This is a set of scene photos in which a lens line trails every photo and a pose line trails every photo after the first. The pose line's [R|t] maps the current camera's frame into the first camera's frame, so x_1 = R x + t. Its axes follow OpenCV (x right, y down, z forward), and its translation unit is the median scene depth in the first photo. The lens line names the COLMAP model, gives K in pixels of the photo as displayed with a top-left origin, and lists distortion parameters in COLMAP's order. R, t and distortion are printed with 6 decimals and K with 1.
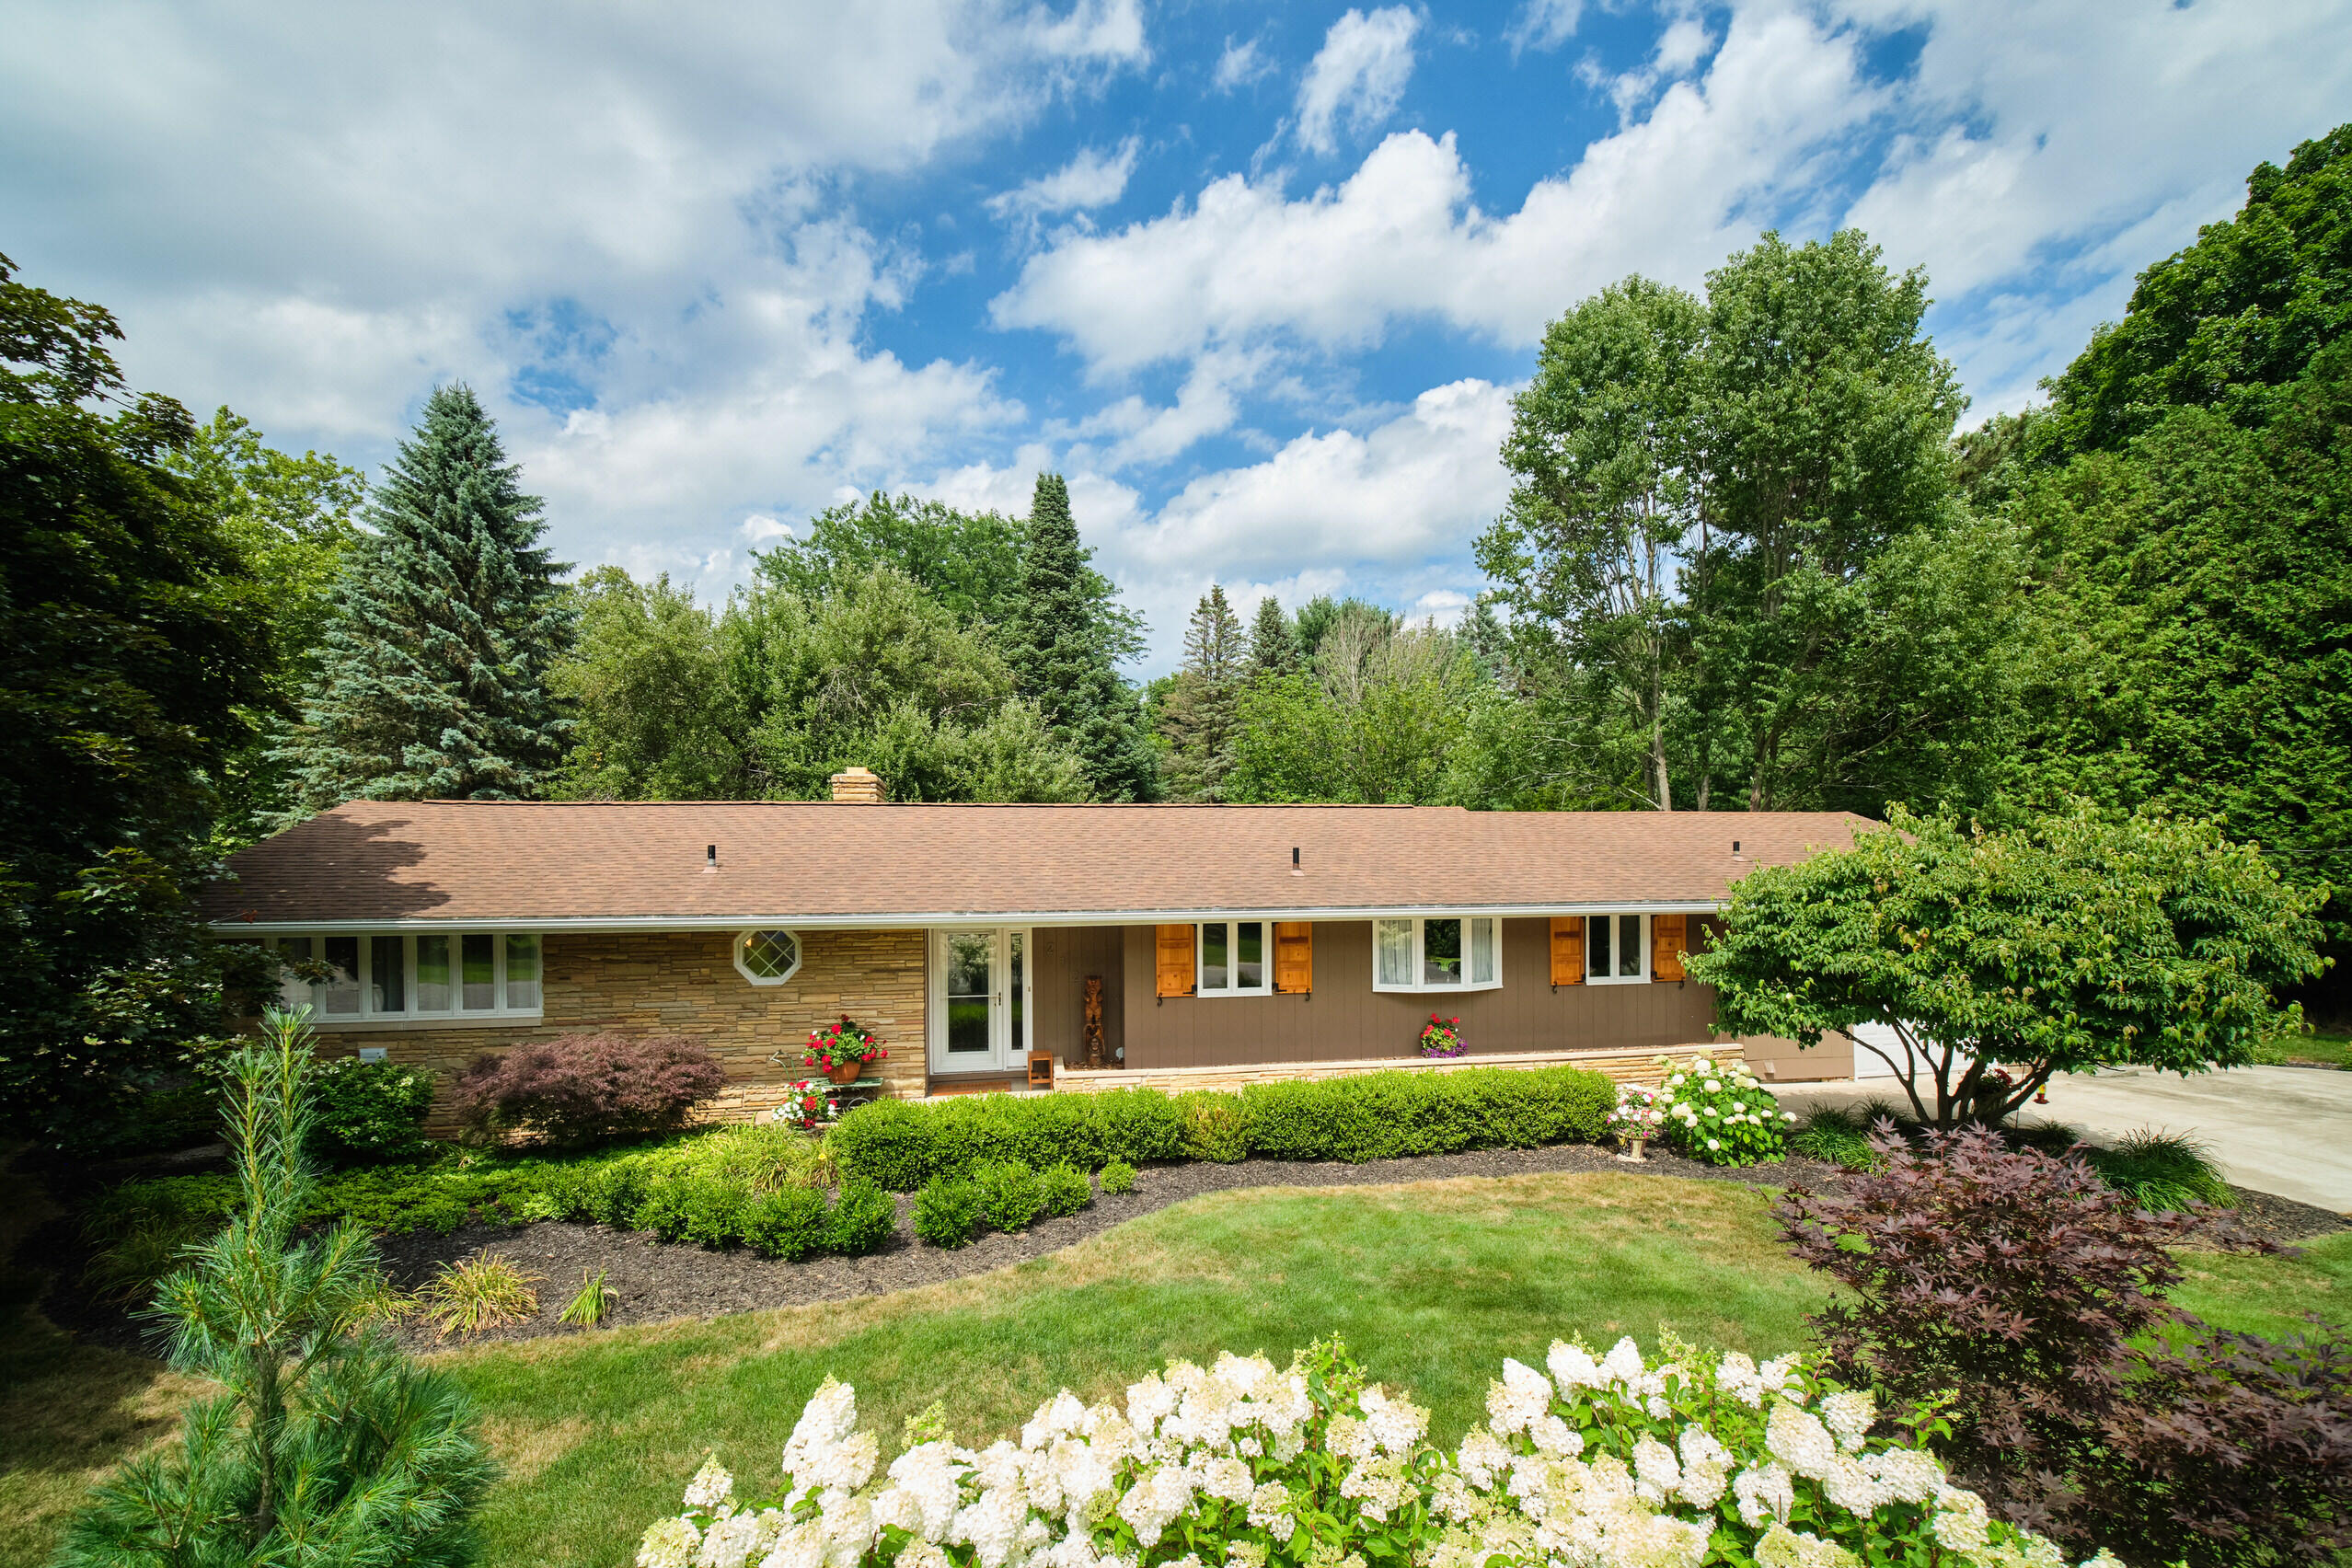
lens RADIAL K [[989.0, 0, 1177.6], [0, 989.0, 893.7], [0, 0, 1]] dist [-0.000157, -0.000333]
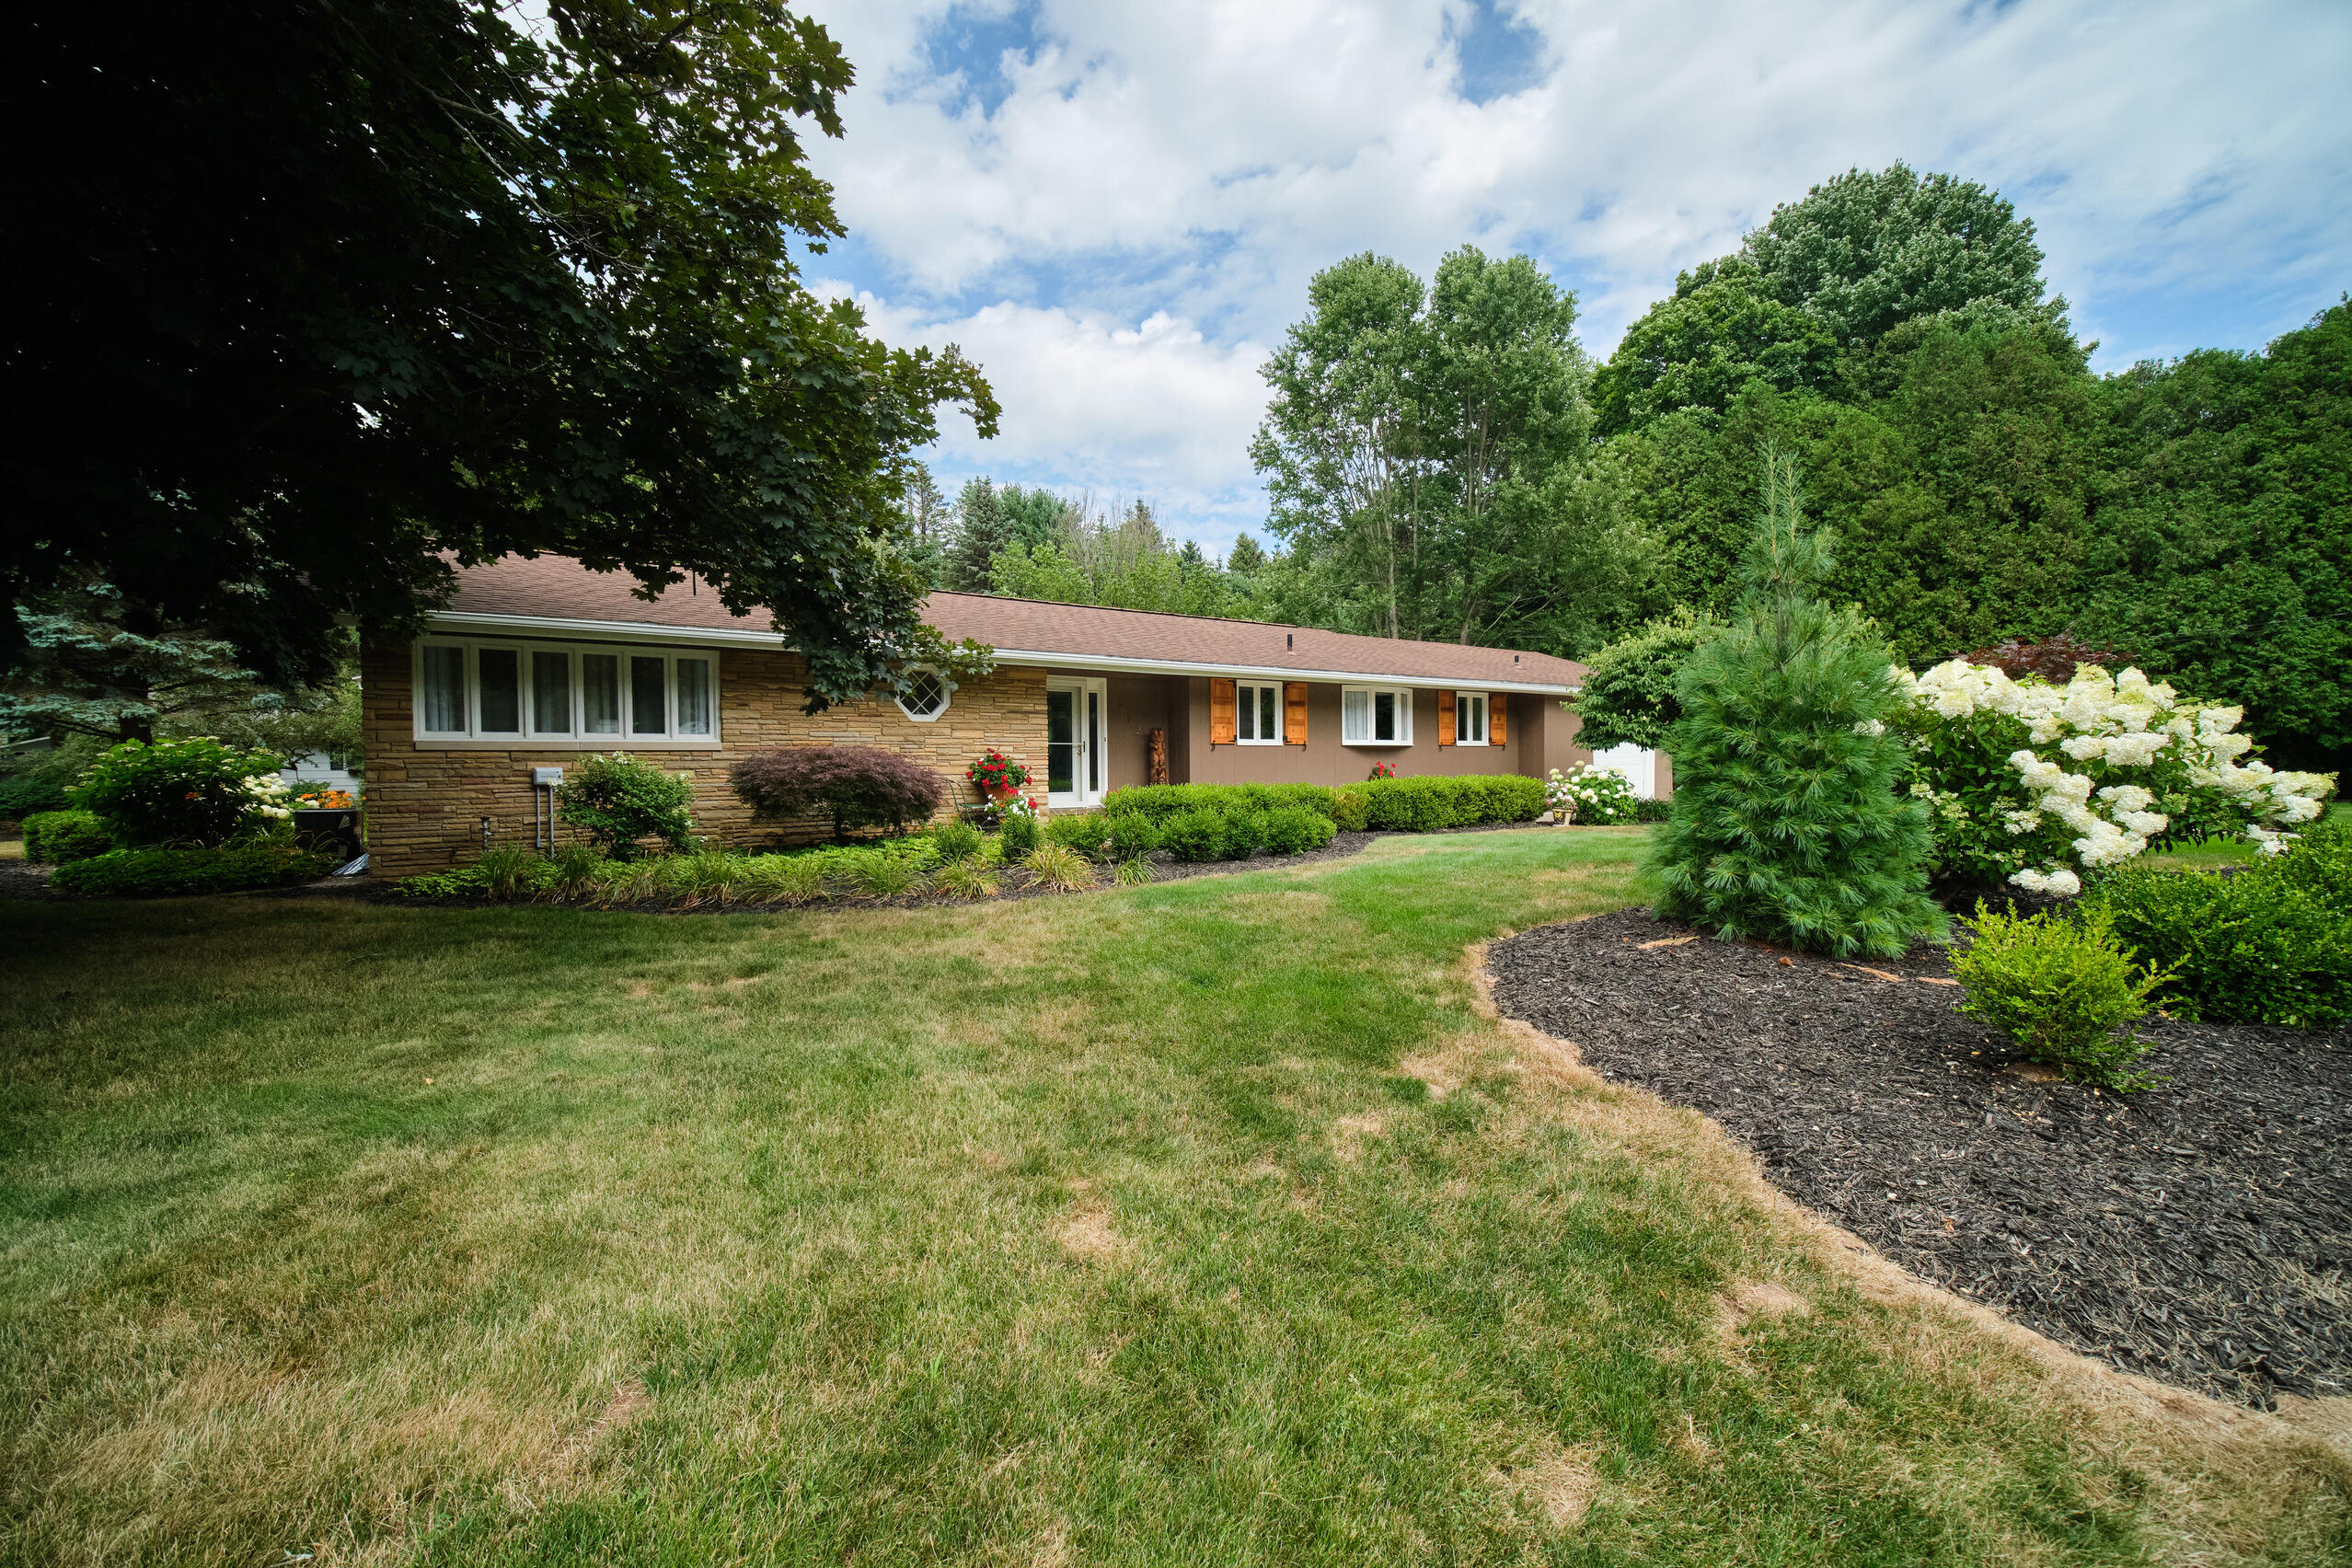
lens RADIAL K [[933.9, 0, 1169.7], [0, 933.9, 789.1], [0, 0, 1]] dist [-0.002093, -0.000413]
pose [[0.911399, -0.012971, 0.411320, -0.403842], [0.013129, 0.999911, 0.002442, 0.115400], [-0.411315, 0.003175, 0.911488, -0.041912]]
